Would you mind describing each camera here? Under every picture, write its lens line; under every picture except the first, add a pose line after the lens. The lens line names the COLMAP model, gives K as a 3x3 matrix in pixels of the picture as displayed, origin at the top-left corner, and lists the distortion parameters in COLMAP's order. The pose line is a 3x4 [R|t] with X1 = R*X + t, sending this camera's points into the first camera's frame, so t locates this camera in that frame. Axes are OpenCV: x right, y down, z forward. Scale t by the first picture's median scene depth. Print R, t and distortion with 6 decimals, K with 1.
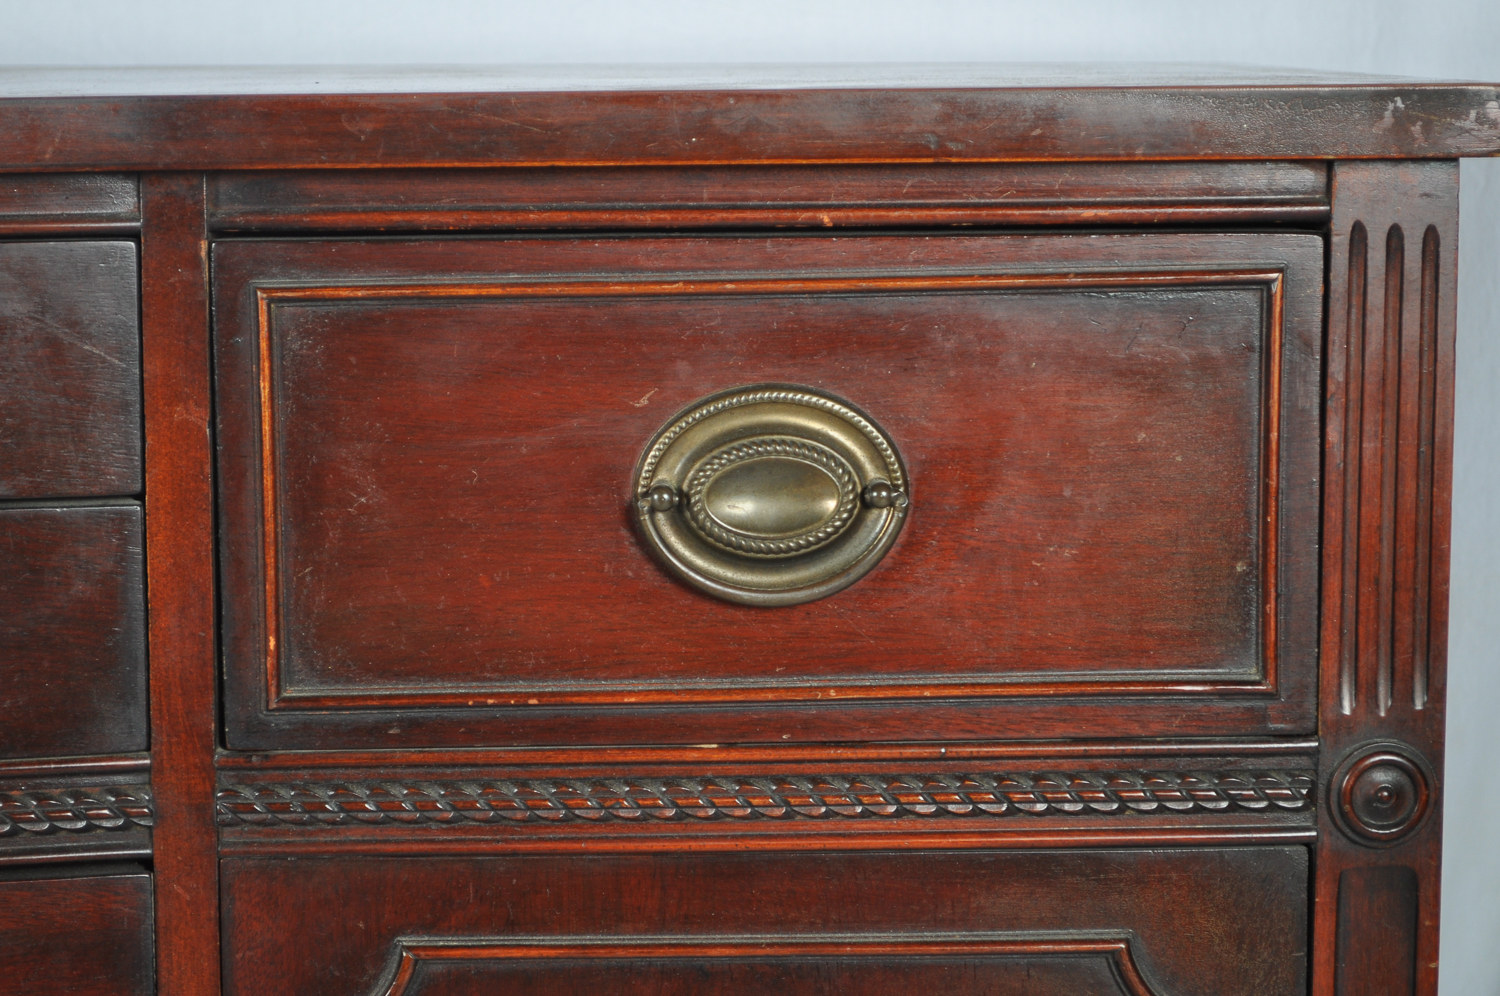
lens RADIAL K [[3398.5, 0, 737.6], [0, 3398.5, 496.2], [0, 0, 1]] dist [-0.013452, 0.000000]
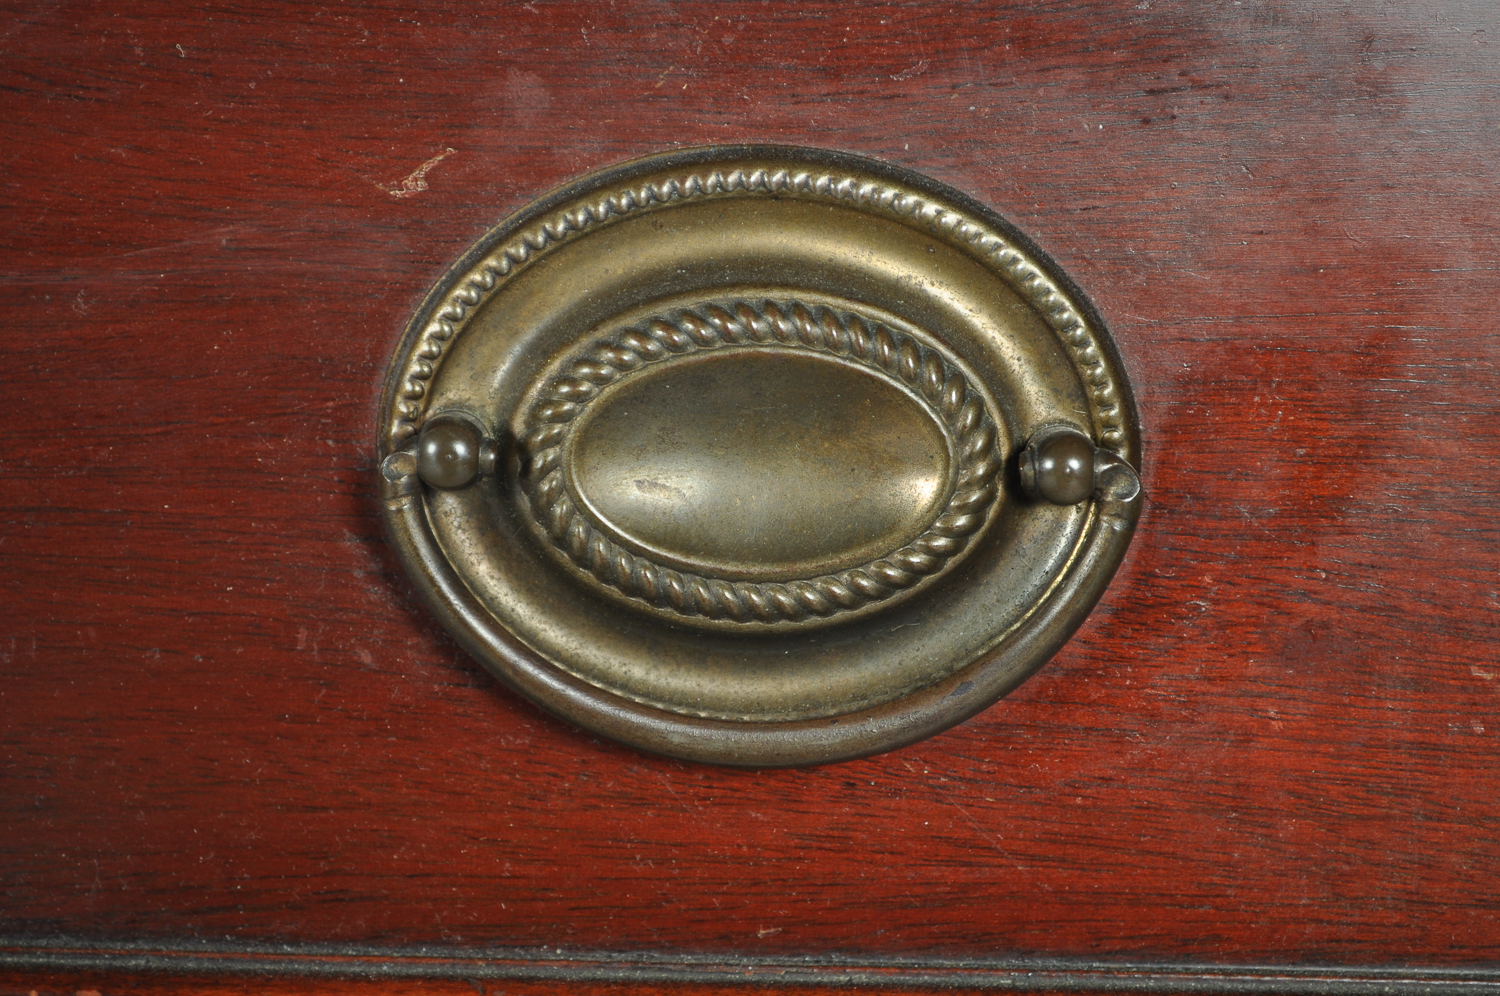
lens RADIAL K [[3398.5, 0, 752.4], [0, 3398.5, 496.5], [0, 0, 1]] dist [-0.013452, 0.000000]
pose [[0.998998, 0.038085, -0.023486, 0.017834], [-0.038099, 0.999274, -0.000141, 0.003946], [0.023464, 0.001035, 0.999724, 0.639335]]
